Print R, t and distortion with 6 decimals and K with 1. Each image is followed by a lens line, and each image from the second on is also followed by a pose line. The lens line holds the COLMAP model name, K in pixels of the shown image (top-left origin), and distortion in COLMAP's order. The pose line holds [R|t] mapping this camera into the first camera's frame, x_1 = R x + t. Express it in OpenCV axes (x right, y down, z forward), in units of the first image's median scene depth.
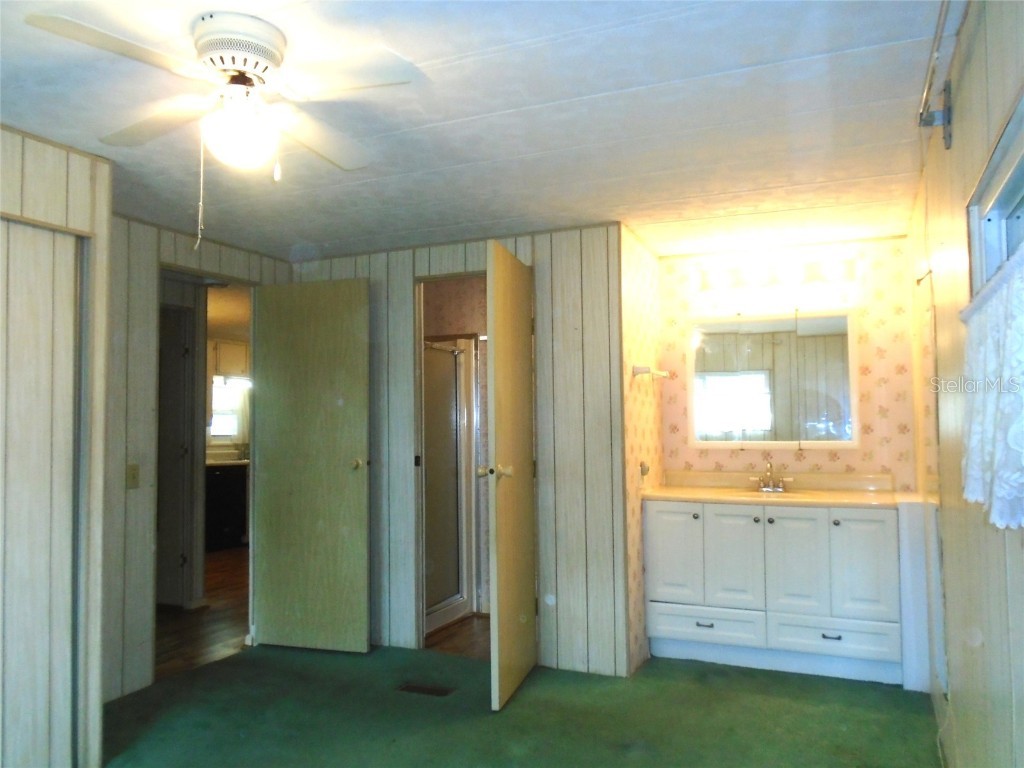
lens RADIAL K [[778.2, 0, 512.0], [0, 778.2, 384.0], [0, 0, 1]] dist [-0.002692, -0.004209]
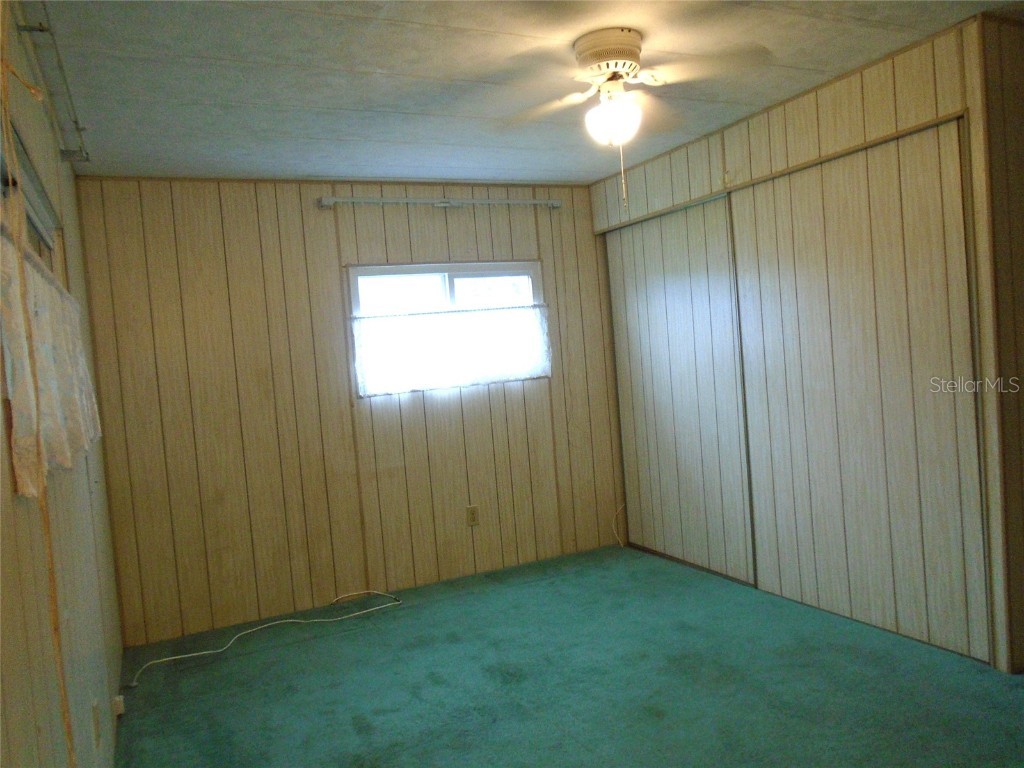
lens RADIAL K [[778.2, 0, 512.0], [0, 778.2, 384.0], [0, 0, 1]] dist [-0.002692, -0.004209]
pose [[-0.639619, 0.088709, -0.763556, 0.592011], [0.118108, 0.992865, 0.016413, 0.059007], [0.759564, -0.079684, -0.645533, 1.243662]]
